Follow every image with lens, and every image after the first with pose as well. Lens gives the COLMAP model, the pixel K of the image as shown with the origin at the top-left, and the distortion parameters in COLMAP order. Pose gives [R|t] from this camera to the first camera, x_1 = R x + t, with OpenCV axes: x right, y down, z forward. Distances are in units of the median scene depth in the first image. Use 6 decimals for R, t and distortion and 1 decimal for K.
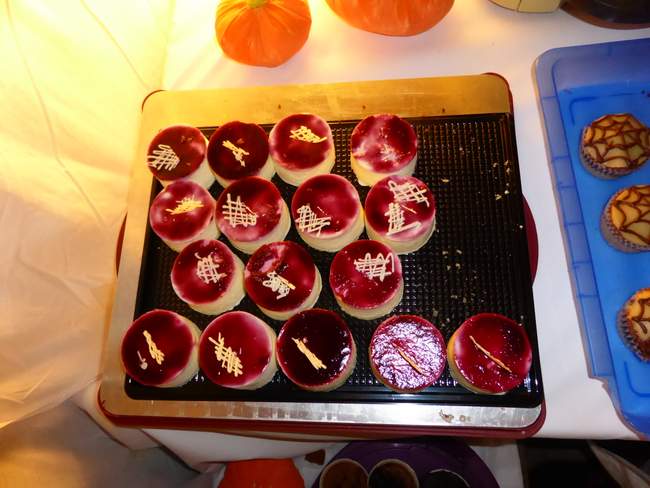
lens RADIAL K [[476.1, 0, 325.0], [0, 476.1, 244.0], [0, 0, 1]] dist [-0.071632, 0.109827]
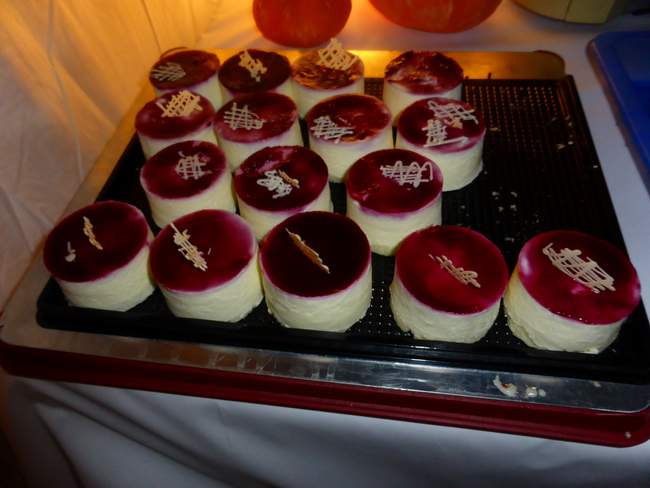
lens RADIAL K [[476.1, 0, 325.0], [0, 476.1, 244.0], [0, 0, 1]] dist [-0.071632, 0.109827]
pose [[0.992510, 0.115095, -0.040952, 0.017983], [-0.122163, 0.934108, -0.335436, 0.403762], [-0.000353, 0.337927, 0.941172, 0.312931]]
